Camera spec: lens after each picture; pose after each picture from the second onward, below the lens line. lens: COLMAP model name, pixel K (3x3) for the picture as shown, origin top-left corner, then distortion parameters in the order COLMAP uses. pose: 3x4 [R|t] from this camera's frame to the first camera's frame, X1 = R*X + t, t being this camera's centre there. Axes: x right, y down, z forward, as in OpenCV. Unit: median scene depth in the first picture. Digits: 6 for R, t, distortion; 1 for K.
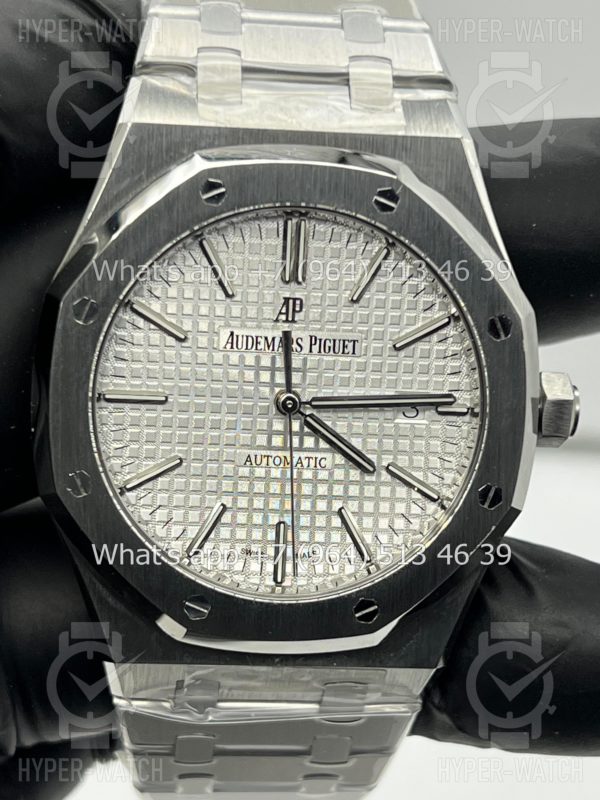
lens RADIAL K [[1932.7, 0, 293.0], [0, 1932.7, 435.4], [0, 0, 1]] dist [0.168368, 0.000000]
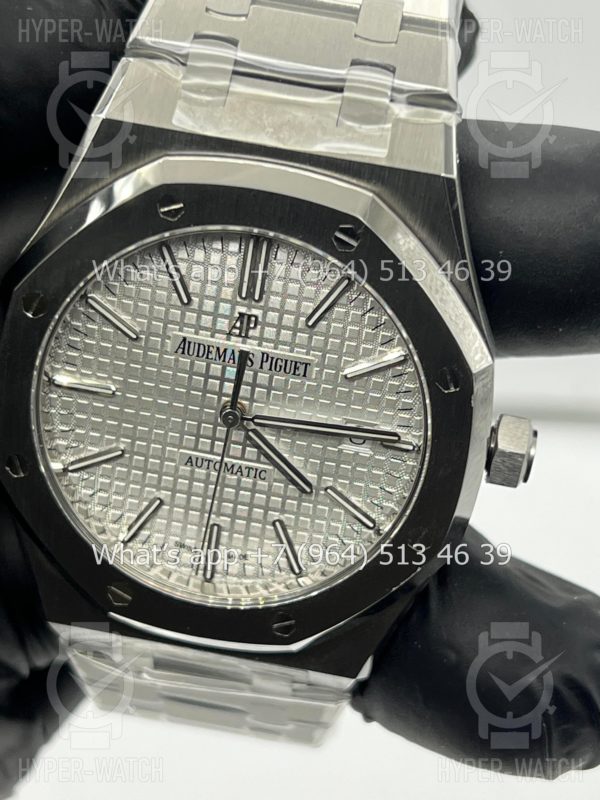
lens RADIAL K [[1932.7, 0, 297.8], [0, 1932.7, 402.7], [0, 0, 1]] dist [0.168368, 0.000000]
pose [[0.969548, 0.168973, -0.177273, 0.204644], [-0.124209, 0.963119, 0.238693, -0.263546], [0.211067, -0.209406, 0.954777, 0.058242]]
